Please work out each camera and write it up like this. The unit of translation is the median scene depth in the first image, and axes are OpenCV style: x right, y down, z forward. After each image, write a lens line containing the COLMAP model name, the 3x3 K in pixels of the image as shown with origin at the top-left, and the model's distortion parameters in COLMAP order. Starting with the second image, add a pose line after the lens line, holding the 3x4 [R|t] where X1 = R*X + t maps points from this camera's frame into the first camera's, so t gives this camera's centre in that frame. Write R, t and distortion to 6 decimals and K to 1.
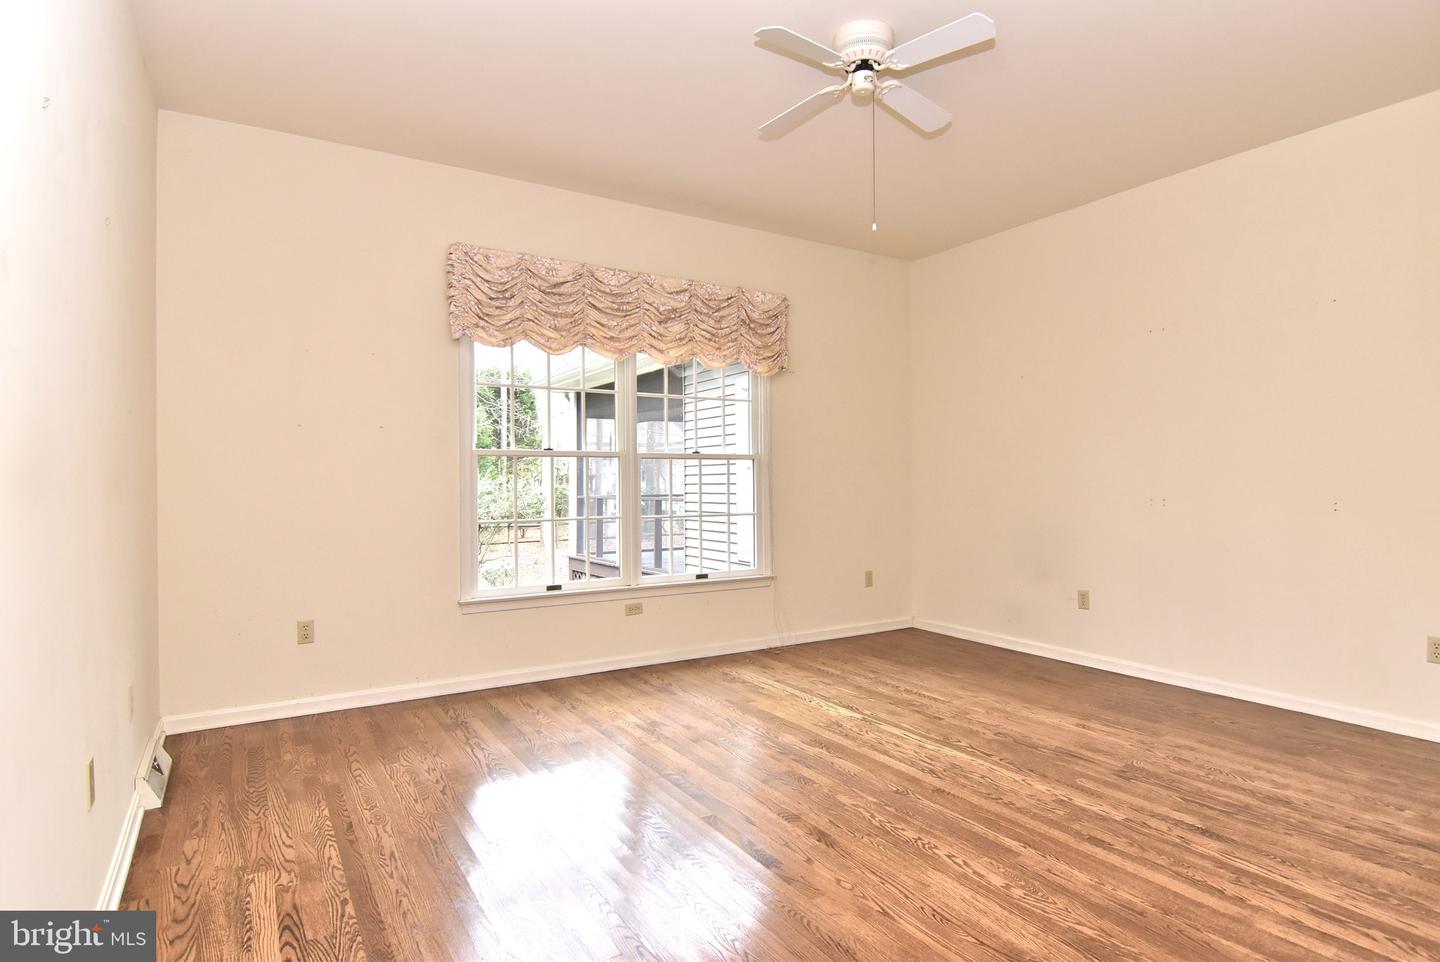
lens RADIAL K [[763.9, 0, 715.7], [0, 763.9, 478.5], [0, 0, 1]] dist [0.003455, -0.016899]
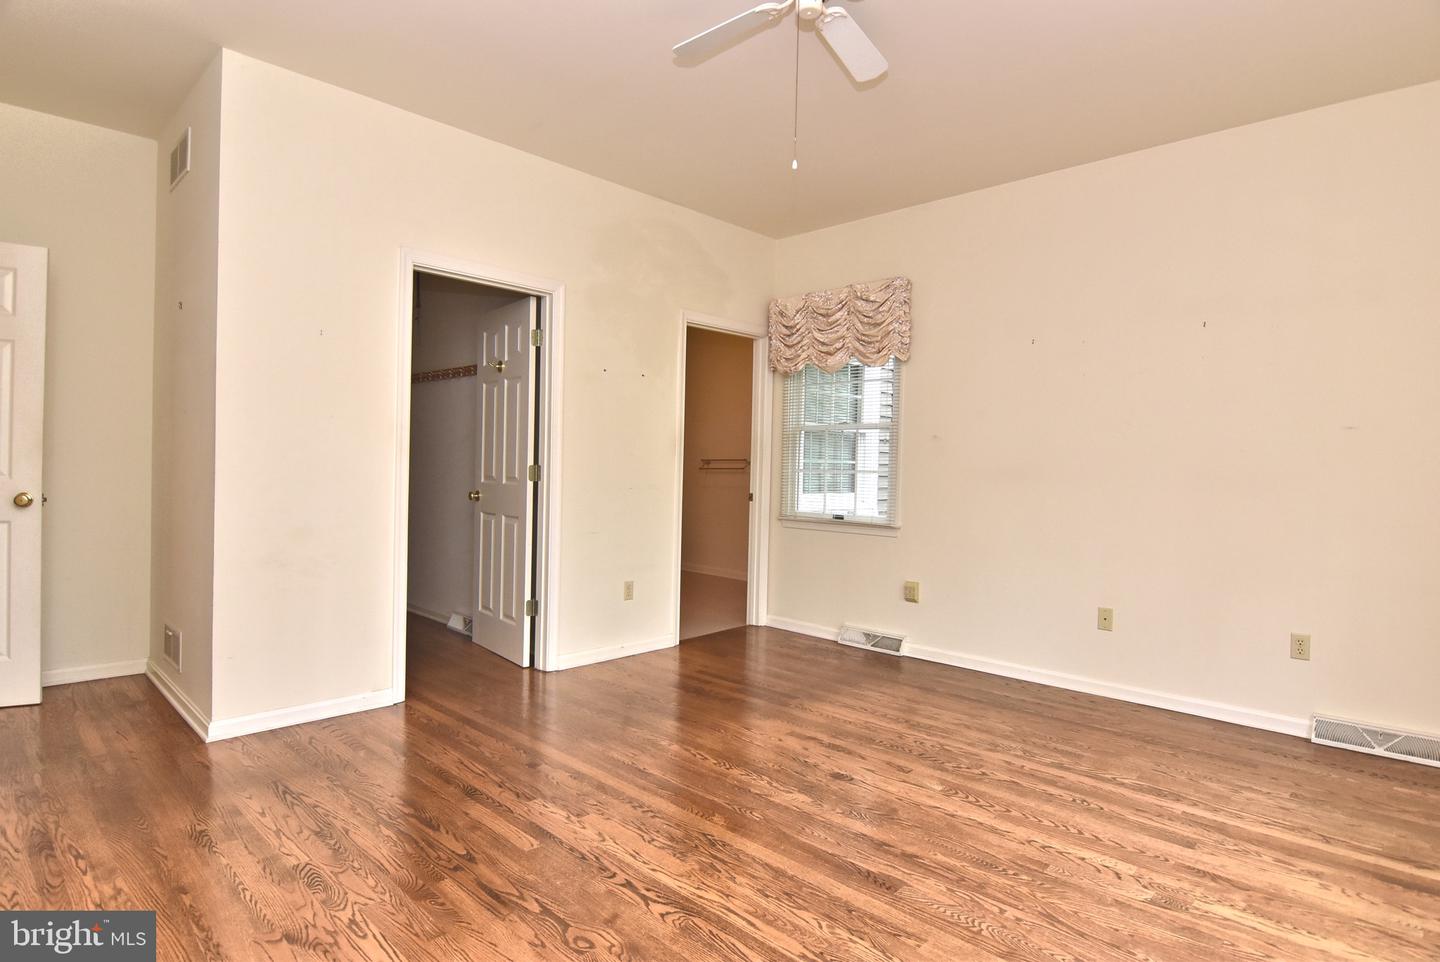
lens RADIAL K [[763.9, 0, 713.1], [0, 763.9, 471.4], [0, 0, 1]] dist [0.003455, -0.016899]
pose [[-0.970165, -0.018977, -0.241702, 0.477586], [-0.020581, 0.999780, 0.004112, 0.001072], [0.241571, 0.008963, -0.970342, 1.750017]]
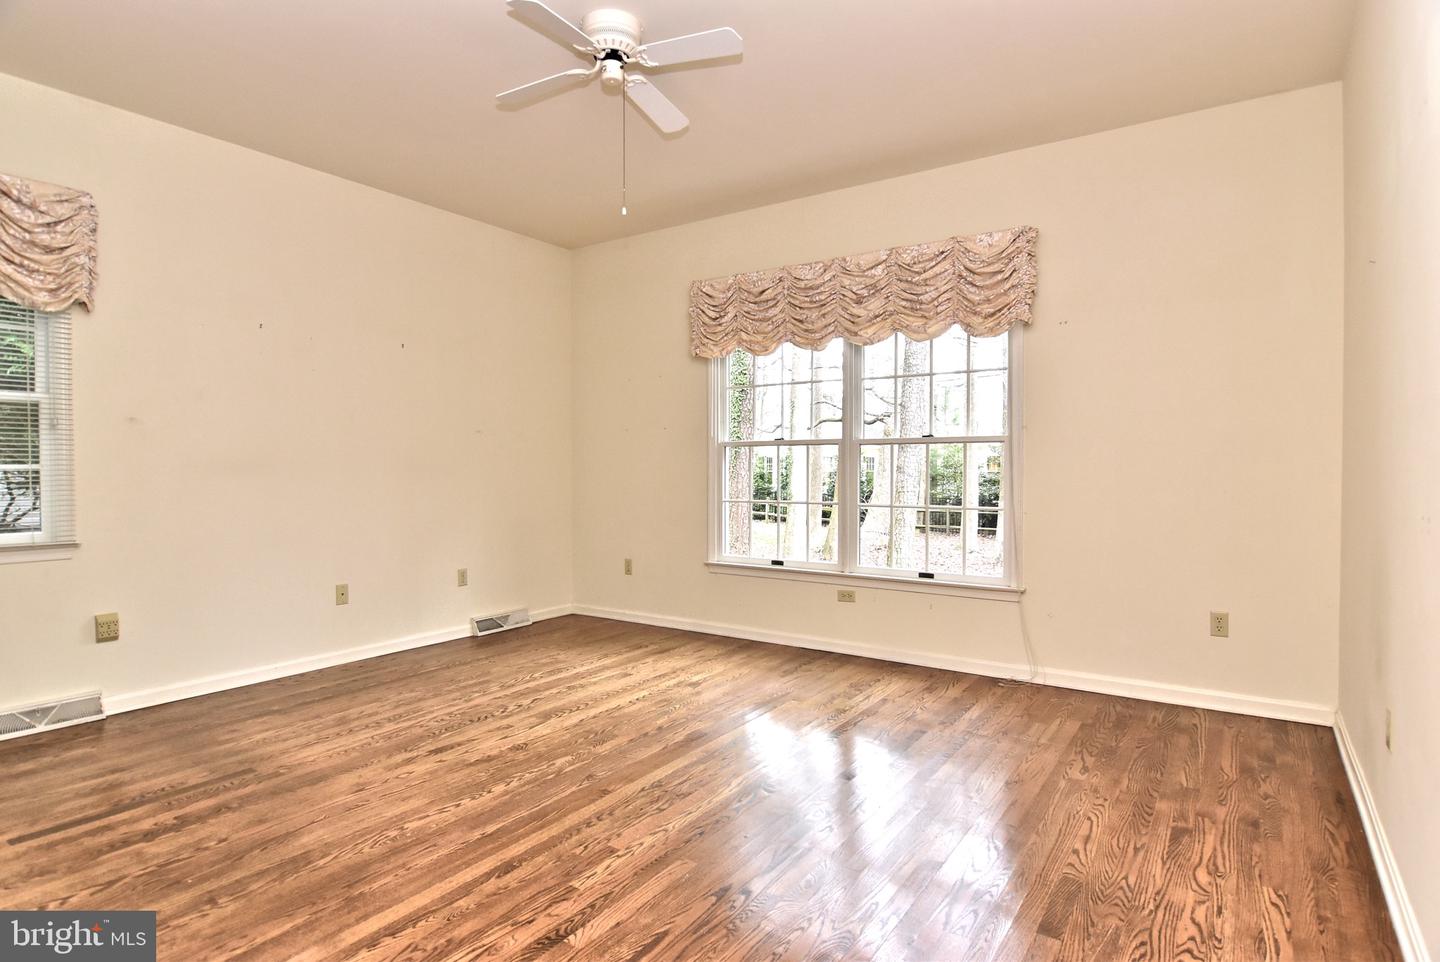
lens RADIAL K [[763.9, 0, 734.4], [0, 763.9, 480.0], [0, 0, 1]] dist [0.003455, -0.016899]
pose [[0.411459, 0.019322, -0.911224, 1.148335], [-0.000402, 0.999779, 0.021018, -0.003141], [0.911428, -0.008282, 0.411376, 0.707990]]
